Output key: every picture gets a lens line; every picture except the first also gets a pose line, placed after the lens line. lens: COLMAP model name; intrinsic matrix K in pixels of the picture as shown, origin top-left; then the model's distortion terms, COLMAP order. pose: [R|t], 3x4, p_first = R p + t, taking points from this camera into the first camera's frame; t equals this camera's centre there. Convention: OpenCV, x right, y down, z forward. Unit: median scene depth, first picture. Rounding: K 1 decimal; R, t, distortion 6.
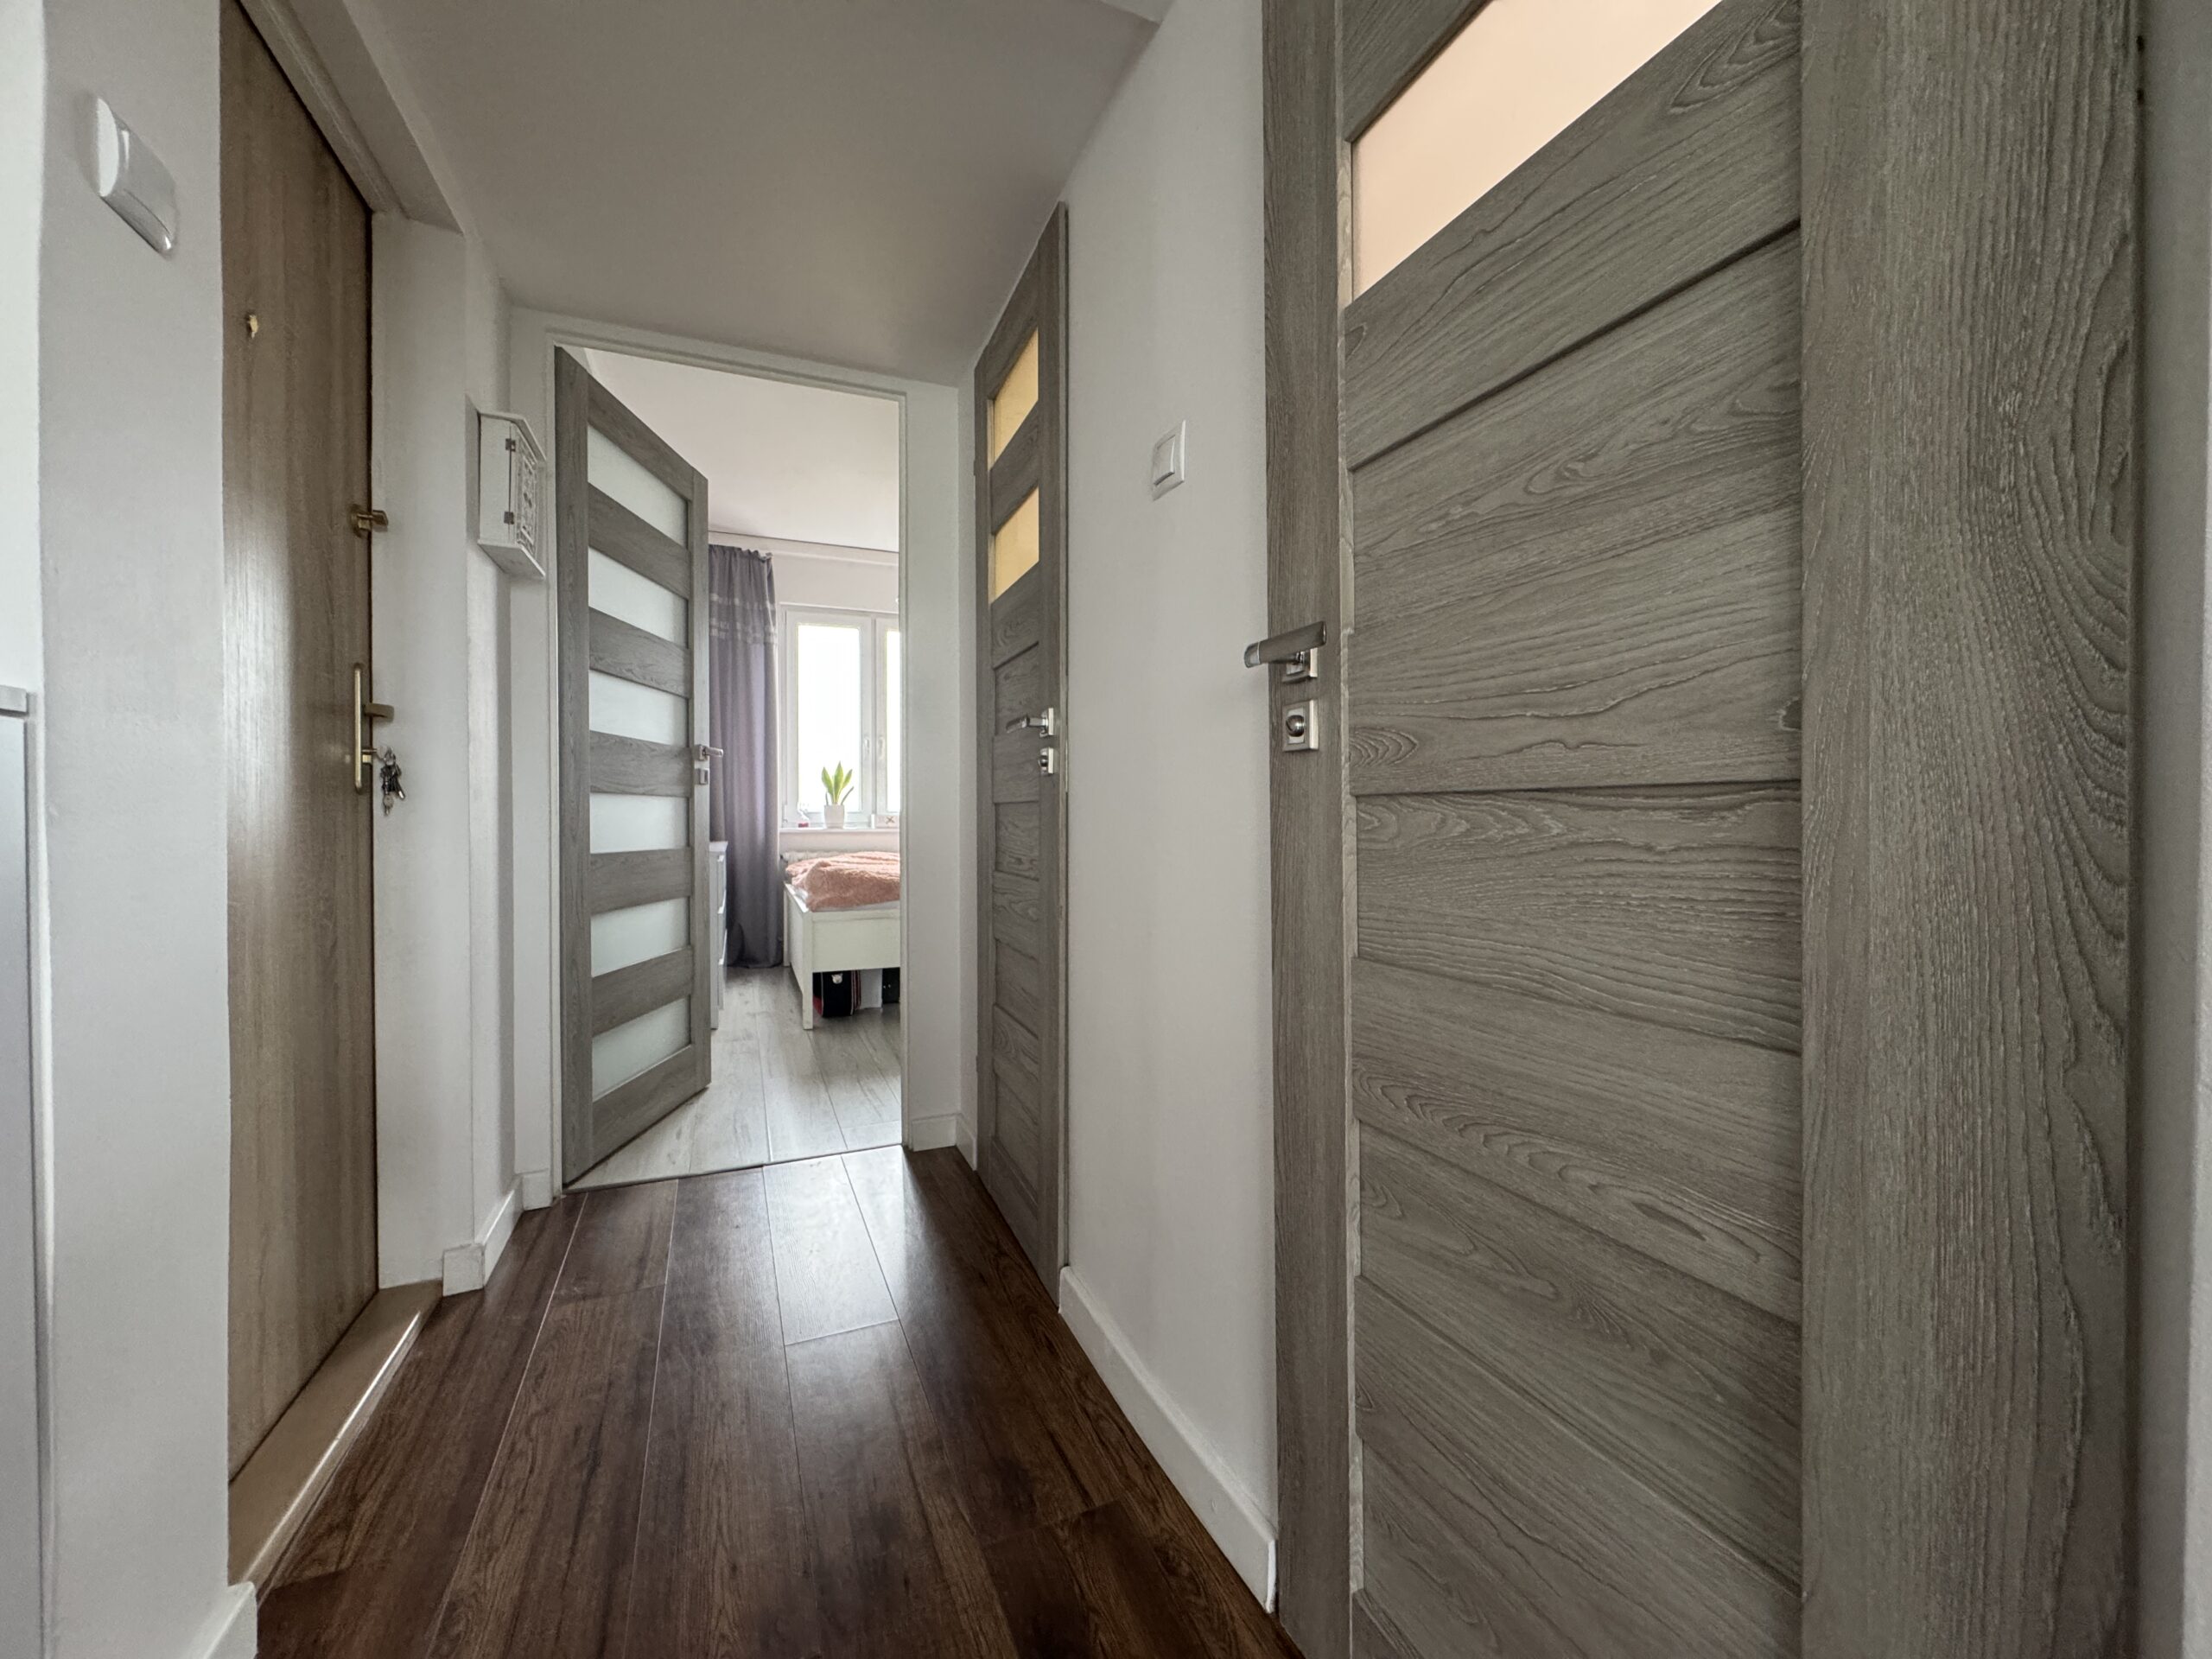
lens RADIAL K [[883.4, 0, 1113.3], [0, 883.4, 828.4], [0, 0, 1]] dist [0.003029, 0.000104]
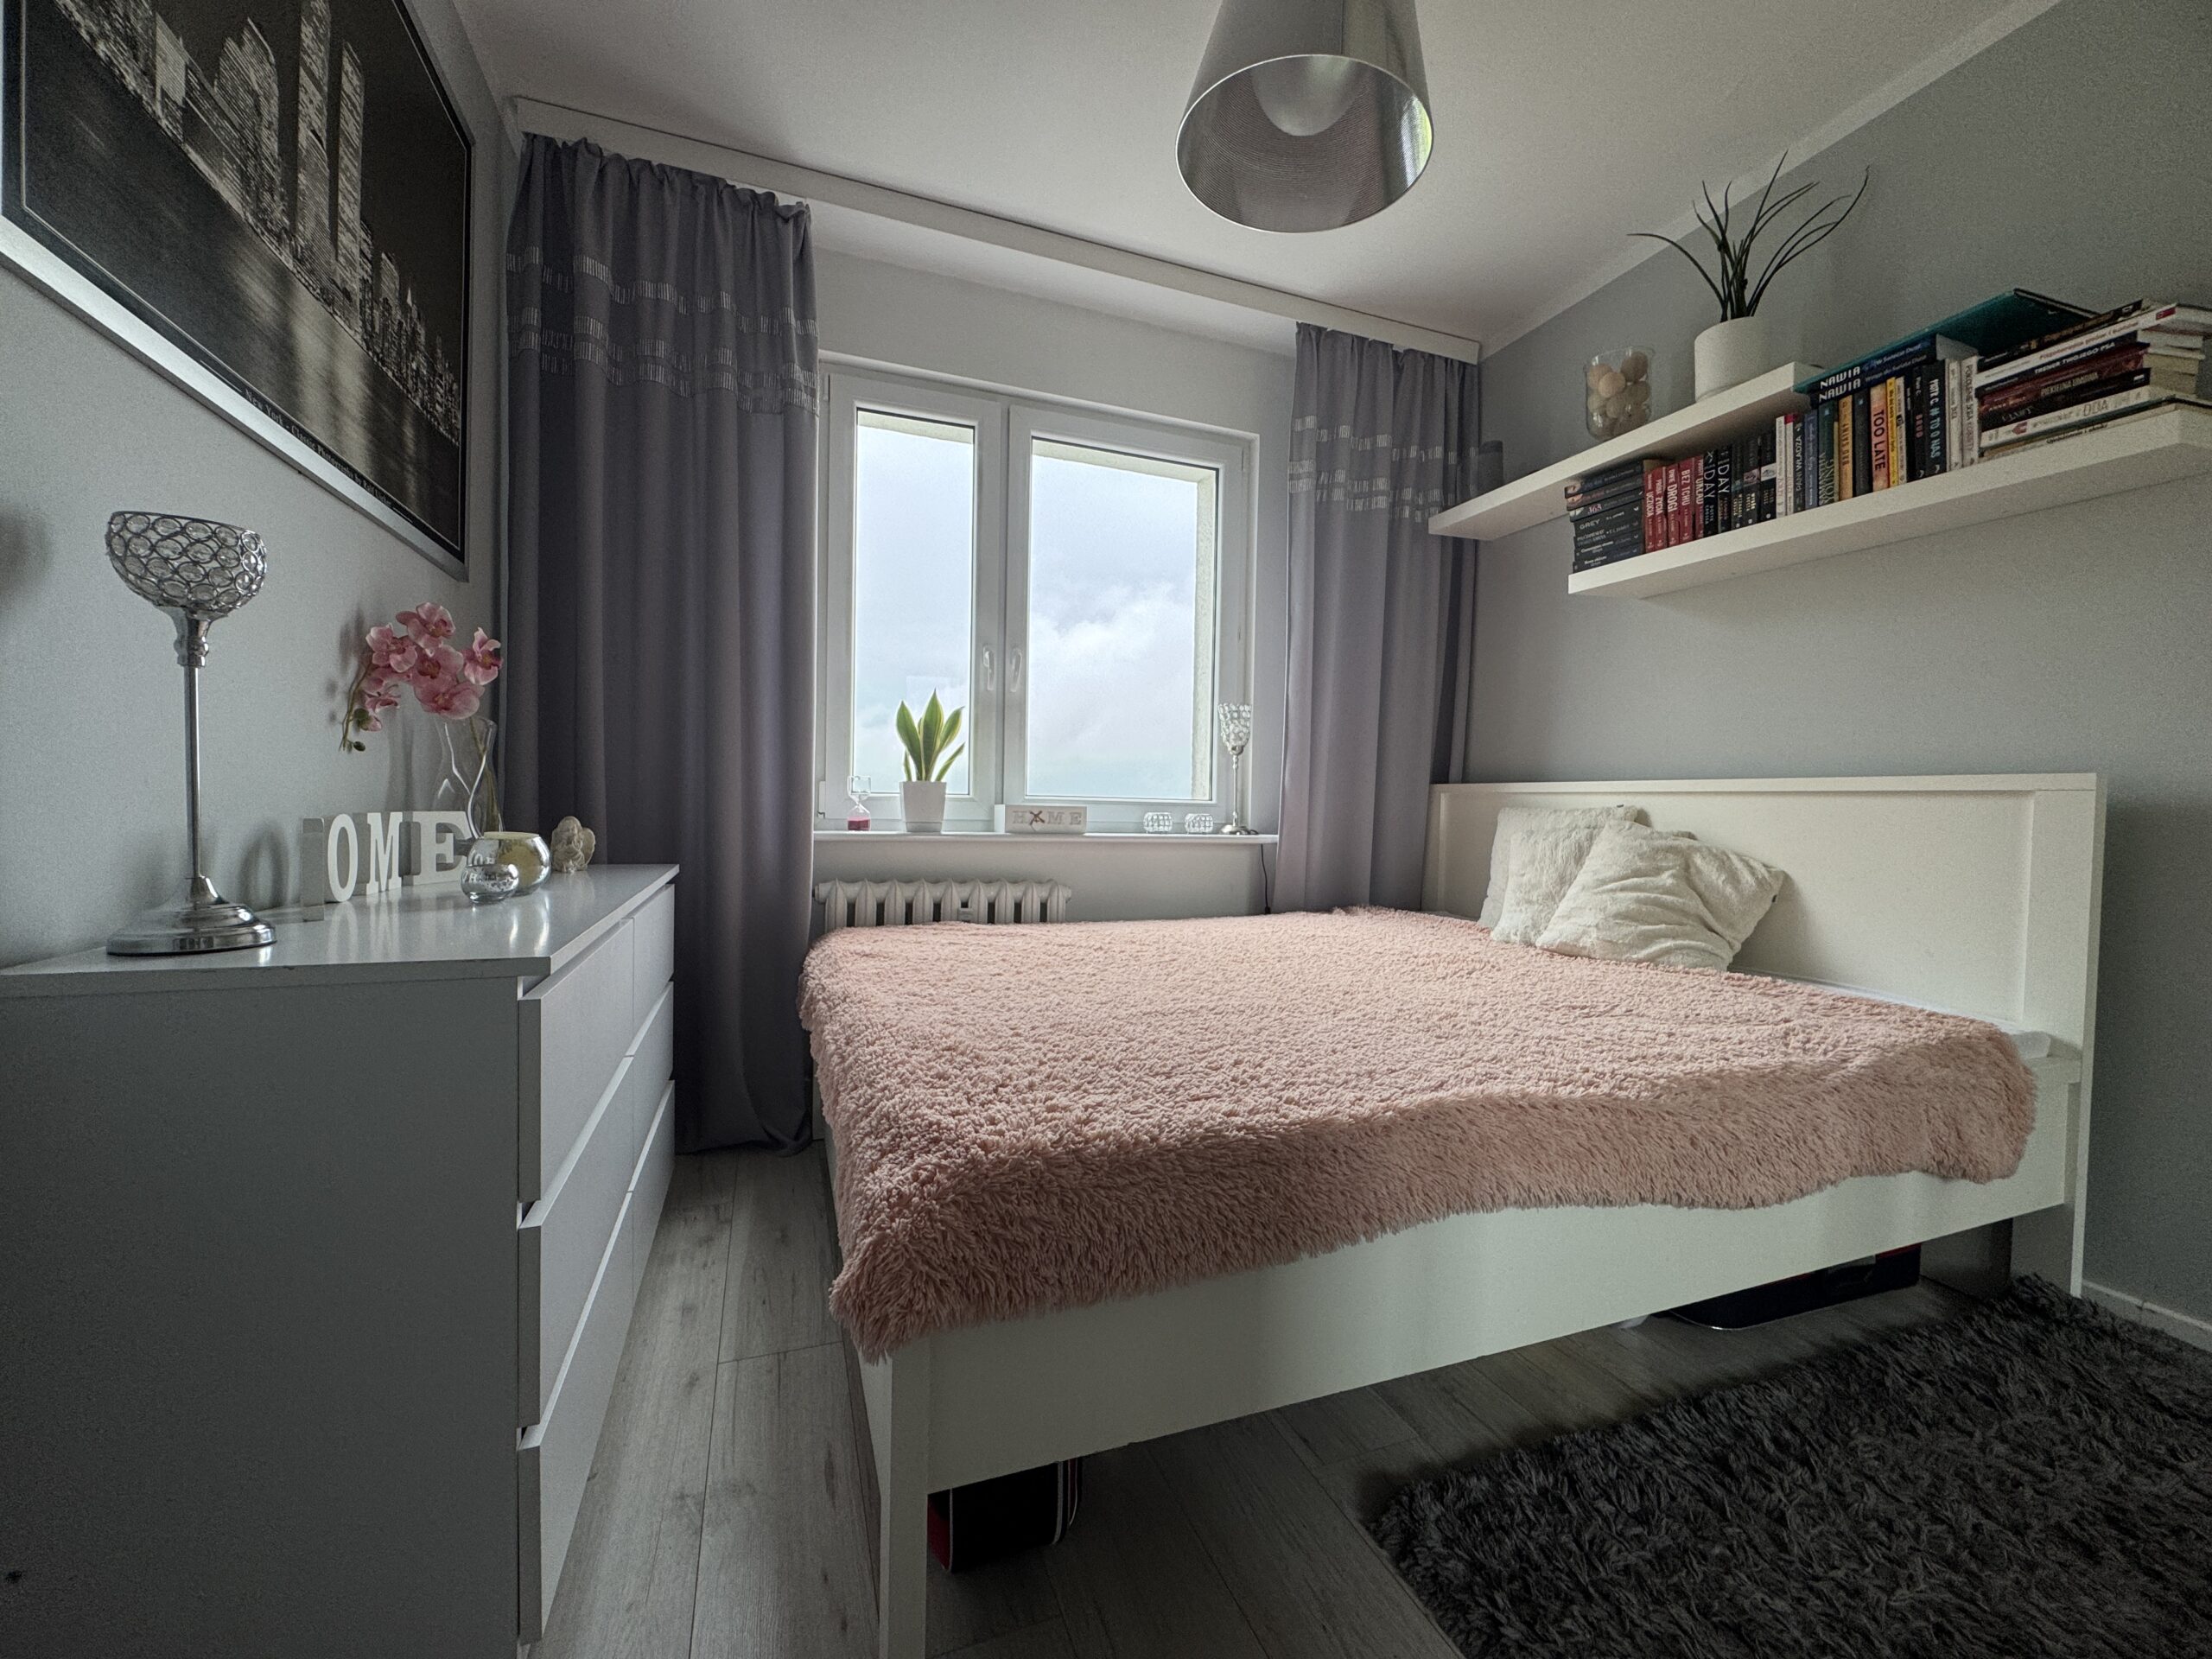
lens RADIAL K [[883.4, 0, 1097.6], [0, 883.4, 826.3], [0, 0, 1]] dist [0.003029, 0.000104]
pose [[0.998043, 0.026248, -0.056756, -0.193631], [-0.025503, 0.999579, 0.013818, -0.012051], [0.057095, -0.012344, 0.998292, 0.528282]]
